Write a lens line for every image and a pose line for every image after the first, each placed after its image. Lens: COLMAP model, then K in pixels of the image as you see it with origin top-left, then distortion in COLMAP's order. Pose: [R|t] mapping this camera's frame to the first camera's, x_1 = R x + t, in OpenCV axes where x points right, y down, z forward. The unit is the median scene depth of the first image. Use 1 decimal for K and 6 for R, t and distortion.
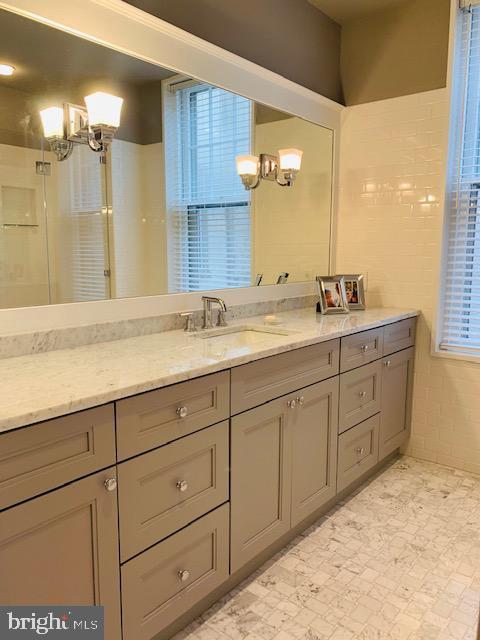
lens RADIAL K [[510.1, 0, 240.7], [0, 510.1, 319.1], [0, 0, 1]] dist [0.071494, -0.000349]
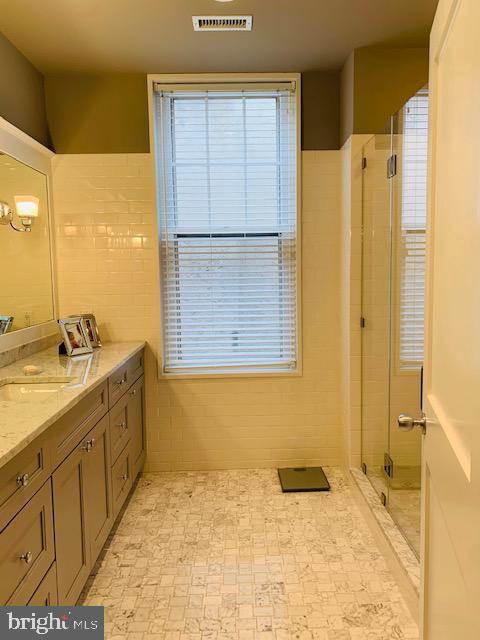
lens RADIAL K [[510.1, 0, 243.4], [0, 510.1, 319.9], [0, 0, 1]] dist [0.071494, -0.000349]
pose [[0.776288, -0.081637, 0.625070, -0.216734], [0.109212, 0.994001, -0.005811, -0.039019], [-0.620846, 0.072776, 0.780547, -0.025456]]
